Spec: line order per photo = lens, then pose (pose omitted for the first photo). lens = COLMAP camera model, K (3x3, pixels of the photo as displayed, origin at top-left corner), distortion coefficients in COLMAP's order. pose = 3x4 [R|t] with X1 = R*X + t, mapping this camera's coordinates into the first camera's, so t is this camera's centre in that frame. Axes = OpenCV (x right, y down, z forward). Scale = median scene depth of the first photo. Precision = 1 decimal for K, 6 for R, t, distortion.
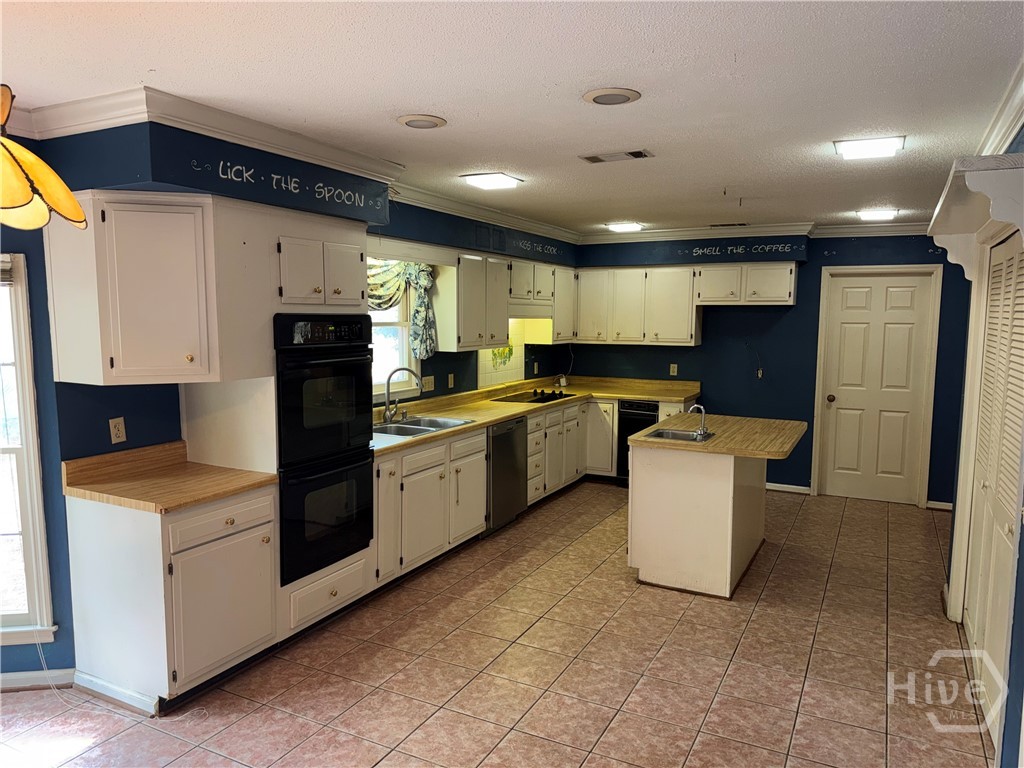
lens RADIAL K [[713.5, 0, 512.3], [0, 713.5, 389.2], [0, 0, 1]] dist [0.056003, -0.001039]
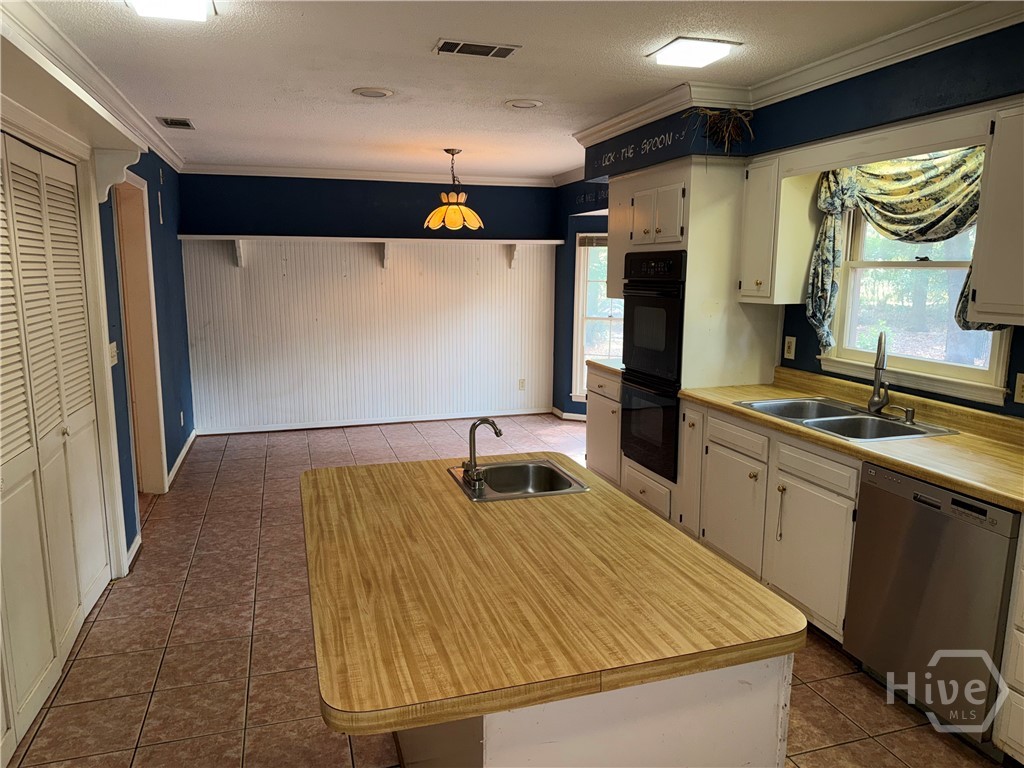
lens RADIAL K [[713.5, 0, 513.1], [0, 713.5, 382.6], [0, 0, 1]] dist [0.056003, -0.001039]
pose [[-0.700228, 0.105749, -0.706044, 0.708392], [-0.086616, 0.969079, 0.231048, -0.142488], [0.708646, 0.222941, -0.669417, 1.601364]]
